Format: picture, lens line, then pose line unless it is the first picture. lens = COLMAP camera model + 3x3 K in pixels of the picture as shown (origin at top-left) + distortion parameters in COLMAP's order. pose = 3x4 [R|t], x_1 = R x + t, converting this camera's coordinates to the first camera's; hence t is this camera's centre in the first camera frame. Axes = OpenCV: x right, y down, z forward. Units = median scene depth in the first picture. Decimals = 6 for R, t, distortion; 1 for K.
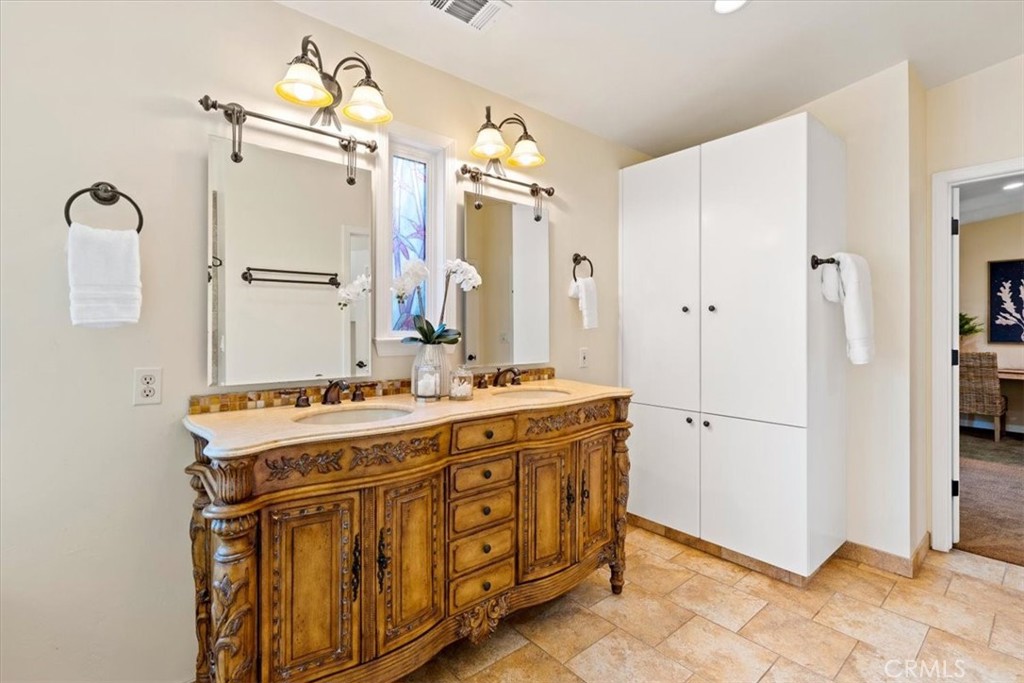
lens RADIAL K [[467.9, 0, 511.3], [0, 467.9, 325.7], [0, 0, 1]] dist [0.006007, 0.000929]
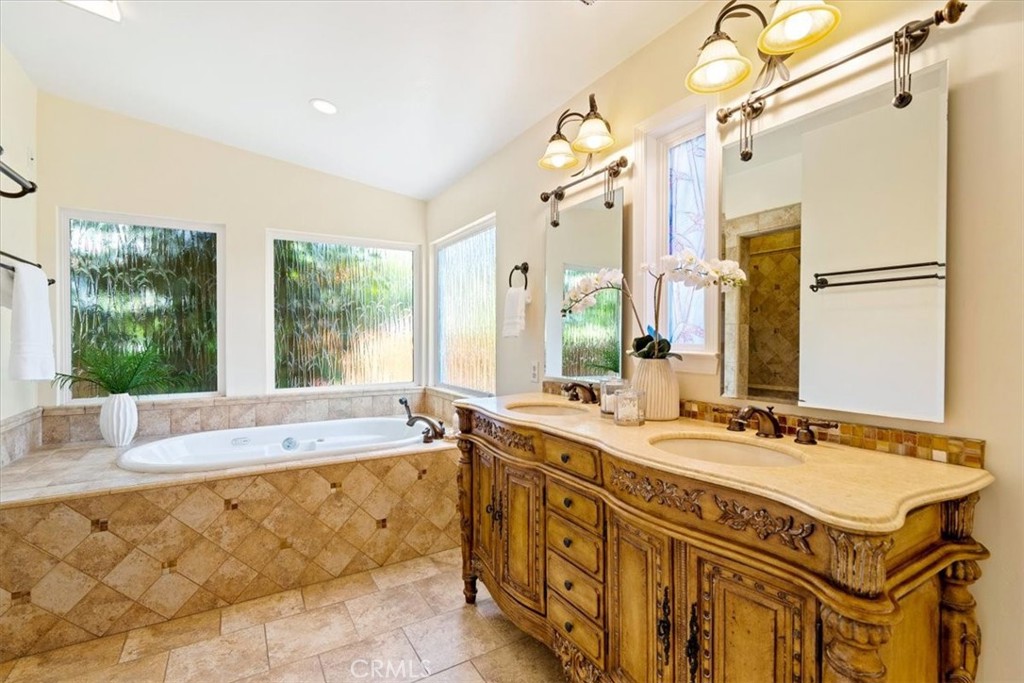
lens RADIAL K [[467.9, 0, 508.2], [0, 467.9, 342.3], [0, 0, 1]] dist [0.006007, 0.000929]
pose [[-0.165563, 0.009157, -0.986157, 0.831895], [0.001447, 0.999958, 0.009043, 0.001764], [0.986198, 0.000070, -0.165570, 1.012586]]
